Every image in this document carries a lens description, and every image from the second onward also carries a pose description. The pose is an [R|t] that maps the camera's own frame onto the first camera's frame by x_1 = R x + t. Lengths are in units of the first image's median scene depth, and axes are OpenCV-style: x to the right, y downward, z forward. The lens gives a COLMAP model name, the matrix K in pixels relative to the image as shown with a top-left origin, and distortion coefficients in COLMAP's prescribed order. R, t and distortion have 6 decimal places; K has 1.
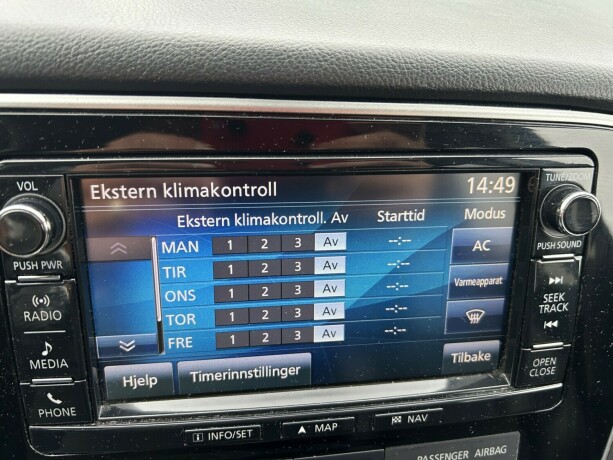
lens RADIAL K [[465.2, 0, 306.9], [0, 465.2, 229.4], [0, 0, 1]] dist [0.025117, -0.031722]
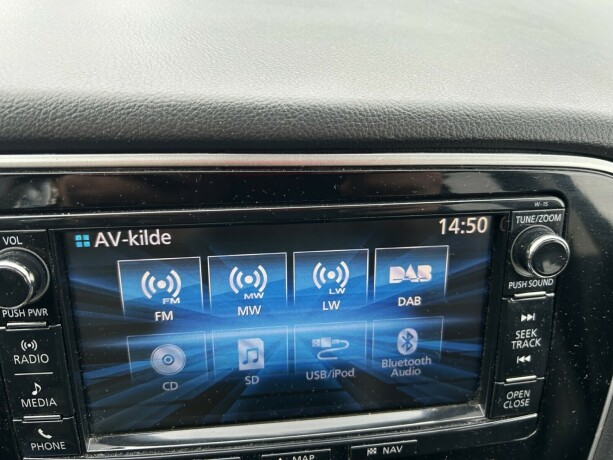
lens RADIAL K [[465.2, 0, 305.0], [0, 465.2, 225.5], [0, 0, 1]] dist [0.025117, -0.031722]
pose [[0.999563, -0.007066, -0.028708, 0.083242], [0.007761, 0.999677, 0.024189, -0.130935], [0.028528, -0.024401, 0.999295, -0.032610]]
